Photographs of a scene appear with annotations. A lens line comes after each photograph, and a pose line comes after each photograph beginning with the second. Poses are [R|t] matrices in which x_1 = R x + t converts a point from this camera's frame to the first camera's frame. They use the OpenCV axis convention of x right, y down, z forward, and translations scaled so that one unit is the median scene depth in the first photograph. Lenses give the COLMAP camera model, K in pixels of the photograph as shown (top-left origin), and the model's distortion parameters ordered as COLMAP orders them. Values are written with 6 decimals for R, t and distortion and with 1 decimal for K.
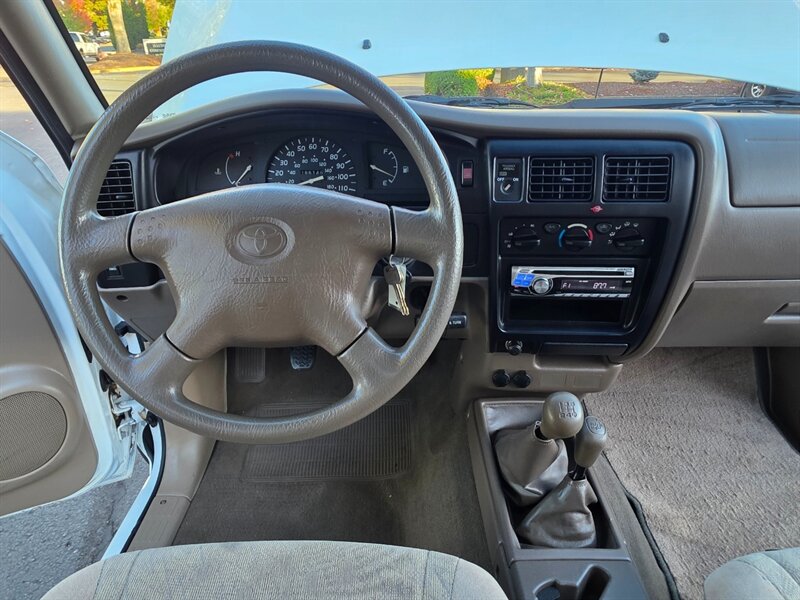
lens RADIAL K [[553.5, 0, 381.9], [0, 553.5, 310.6], [0, 0, 1]] dist [0.000391, 0.000225]
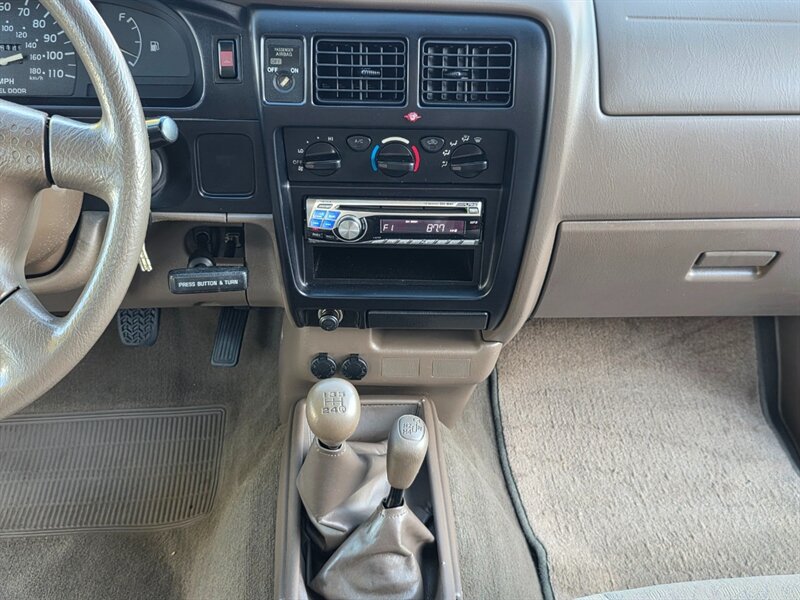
lens RADIAL K [[982.6, 0, 408.7], [0, 982.6, 305.0], [0, 0, 1]] dist [0.128048, -0.299599]
pose [[0.995595, -0.005725, 0.093583, 0.245921], [0.001664, 0.999056, 0.043410, -0.002296], [-0.093743, -0.043063, 0.994665, -0.214013]]
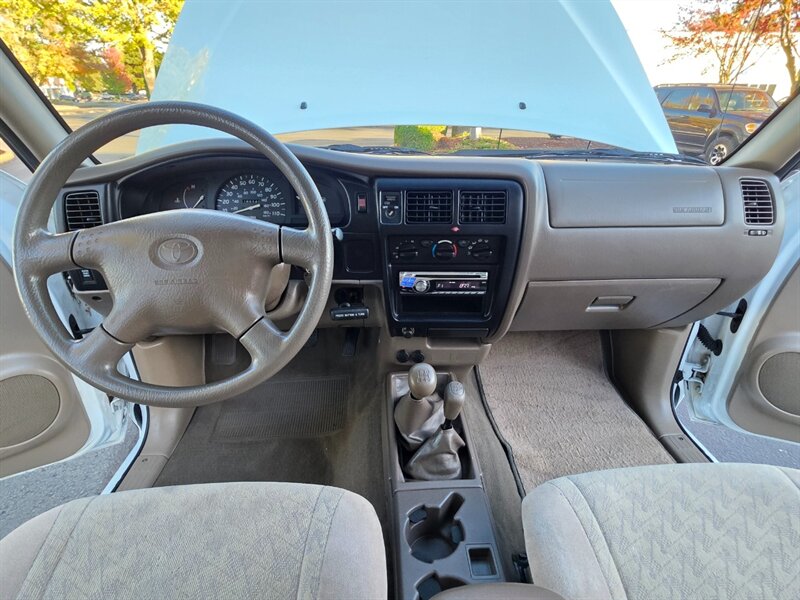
lens RADIAL K [[427.7, 0, 400.0], [0, 427.7, 301.6], [0, 0, 1]] dist [0.000891, -0.000514]
pose [[0.997075, -0.010943, 0.075642, 0.156705], [0.012424, 0.999740, -0.019134, 0.012341], [-0.075413, 0.020018, 0.996951, -0.035154]]
